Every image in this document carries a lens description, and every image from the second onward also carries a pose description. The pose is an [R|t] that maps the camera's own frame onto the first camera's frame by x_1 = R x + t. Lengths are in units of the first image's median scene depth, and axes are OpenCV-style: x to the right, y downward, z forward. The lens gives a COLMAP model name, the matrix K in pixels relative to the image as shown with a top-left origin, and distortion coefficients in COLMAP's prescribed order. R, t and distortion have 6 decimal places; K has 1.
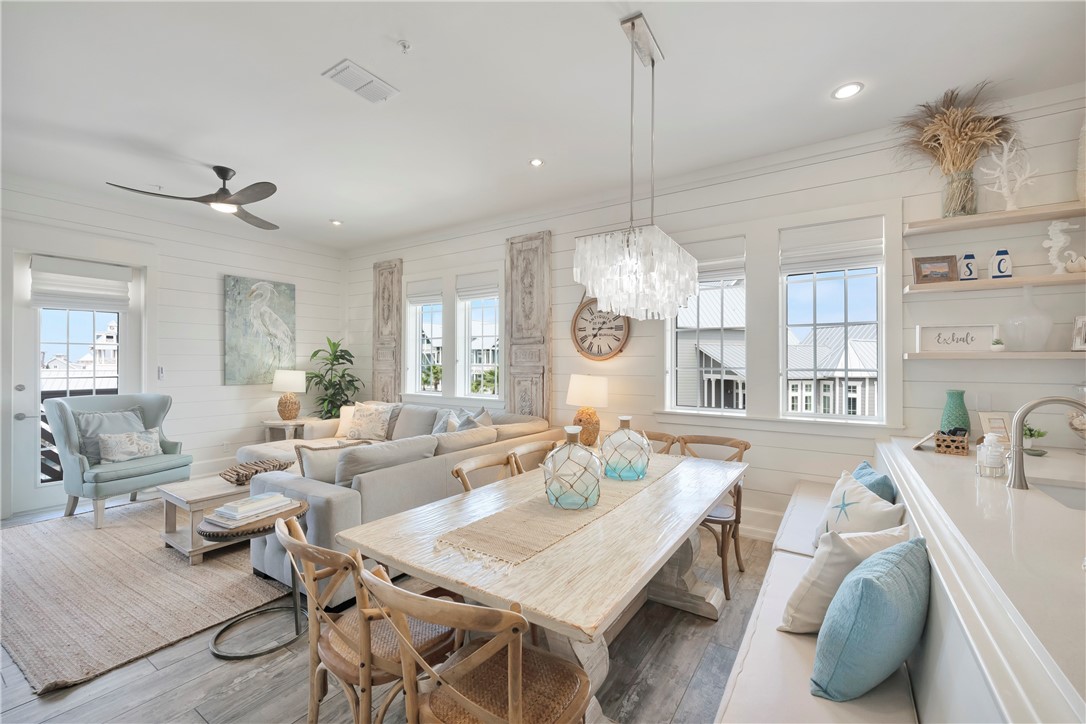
lens RADIAL K [[439.9, 0, 549.4], [0, 439.9, 362.8], [0, 0, 1]] dist [0.001110, -0.000219]
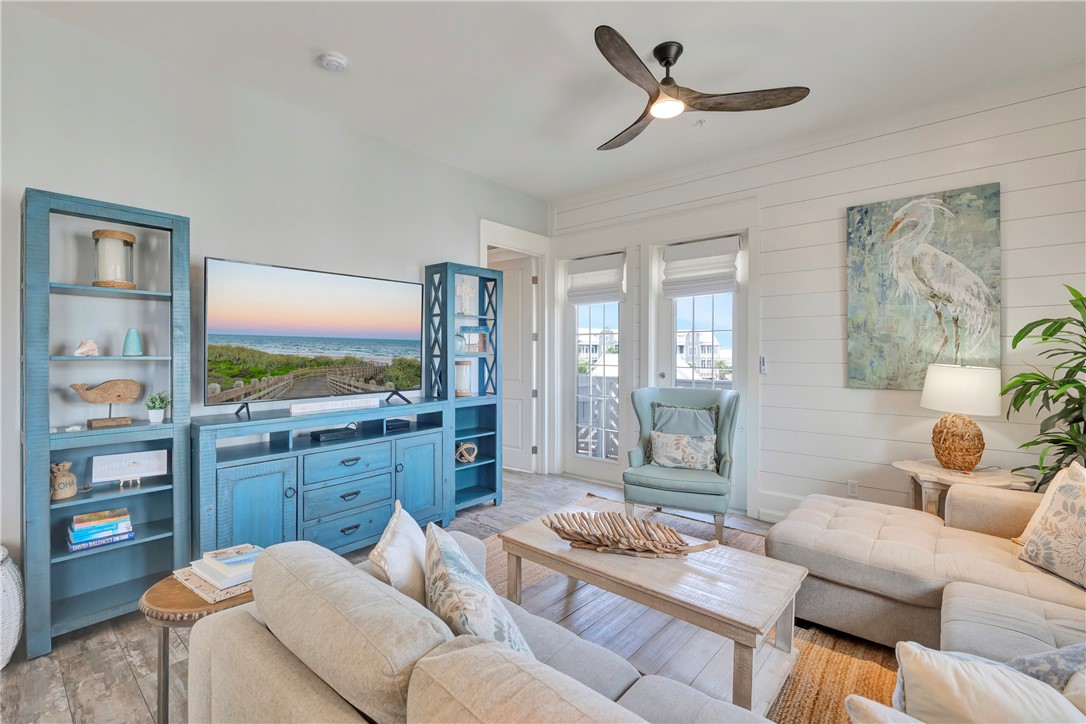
lens RADIAL K [[482.7, 0, 540.4], [0, 482.7, 355.5], [0, 0, 1]] dist [-0.000323, 0.000080]
pose [[-0.129928, 0.003354, -0.991518, -0.013422], [-0.000384, 0.999994, 0.003433, 0.004763], [0.991523, 0.000827, -0.129926, 0.801537]]
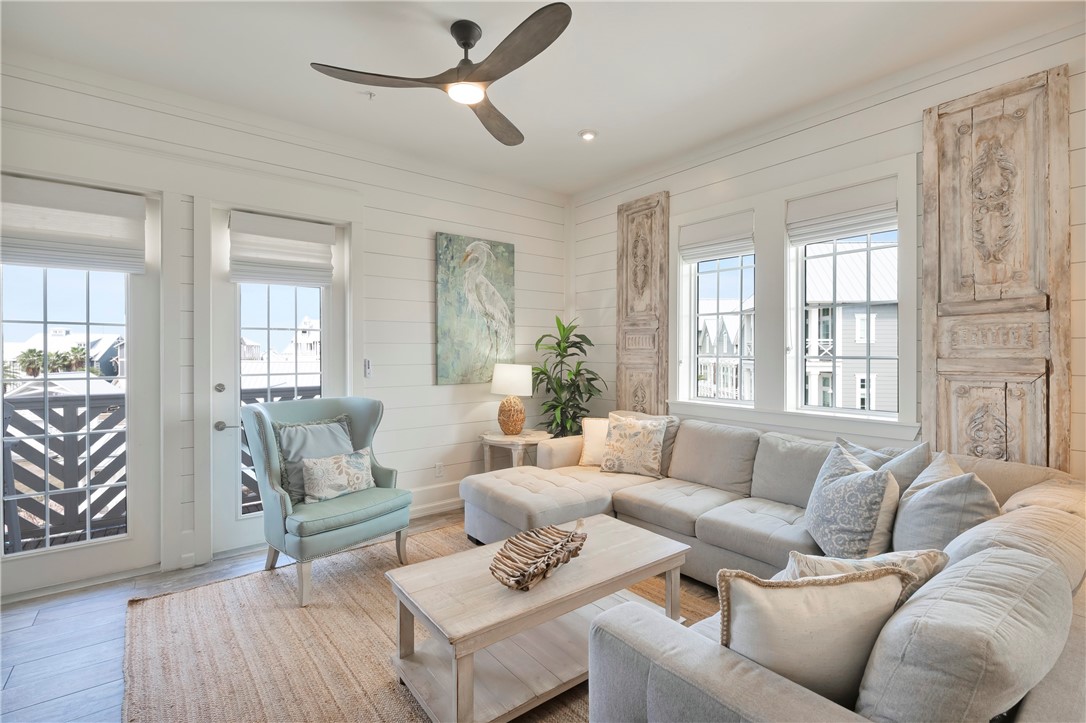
lens RADIAL K [[490.4, 0, 546.5], [0, 490.4, 355.0], [0, 0, 1]] dist [0.000780, 0.000083]
pose [[0.947654, -0.002941, -0.319286, -0.374587], [0.003927, 0.999989, 0.002443, 0.000607], [0.319276, -0.003568, 0.947655, 0.355541]]
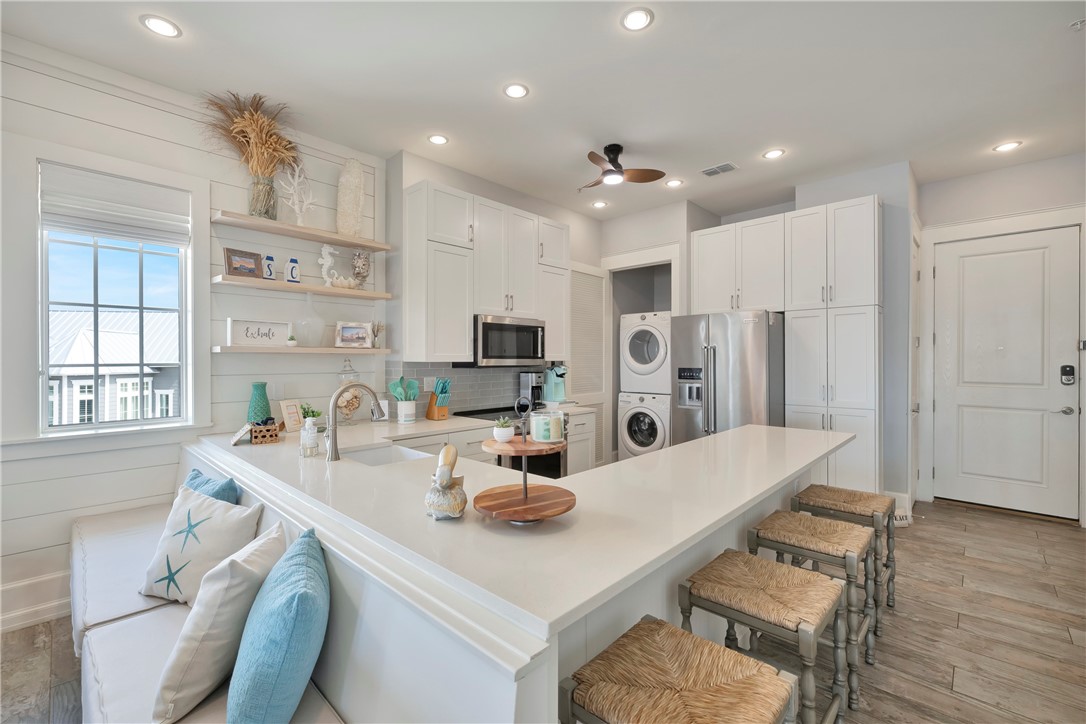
lens RADIAL K [[464.8, 0, 542.6], [0, 464.8, 358.0], [0, 0, 1]] dist [-0.000305, 0.000349]
pose [[0.180294, -0.001327, 0.983612, -0.032701], [-0.000423, 0.999999, 0.001426, 0.001382], [-0.983613, -0.000673, 0.180294, 0.086786]]
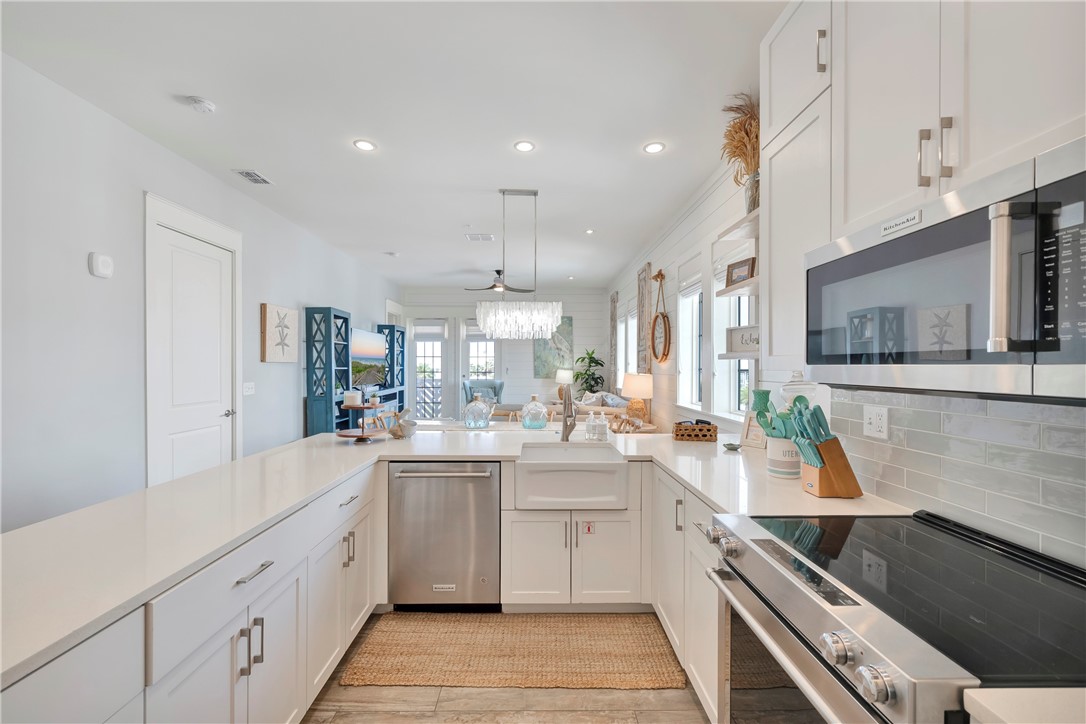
lens RADIAL K [[437.1, 0, 546.2], [0, 437.1, 372.3], [0, 0, 1]] dist [-0.000912, -0.000076]
pose [[0.565652, 0.010381, -0.824579, 0.934529], [-0.001699, 0.999933, 0.011424, 0.008786], [0.824642, -0.005061, 0.565632, 0.027061]]
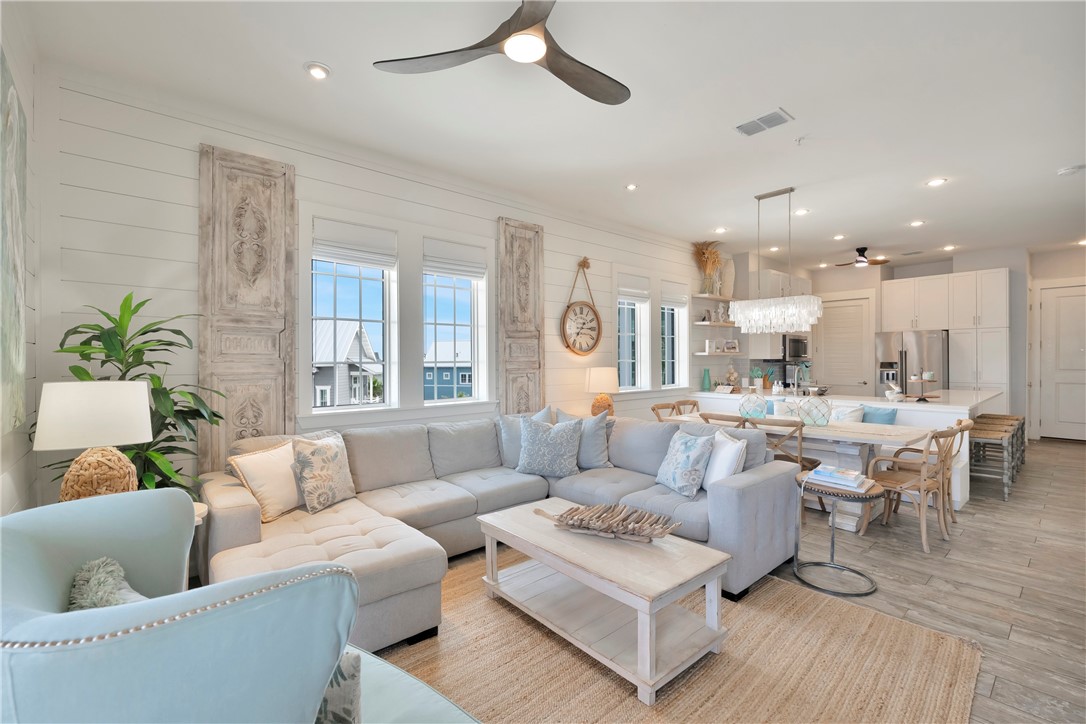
lens RADIAL K [[474.4, 0, 547.9], [0, 474.4, 359.5], [0, 0, 1]] dist [-0.002081, -0.000314]
pose [[0.272777, -0.006454, 0.962056, -1.104980], [0.004866, 0.999974, 0.005328, -0.001677], [-0.962065, 0.003228, 0.272801, 0.731408]]
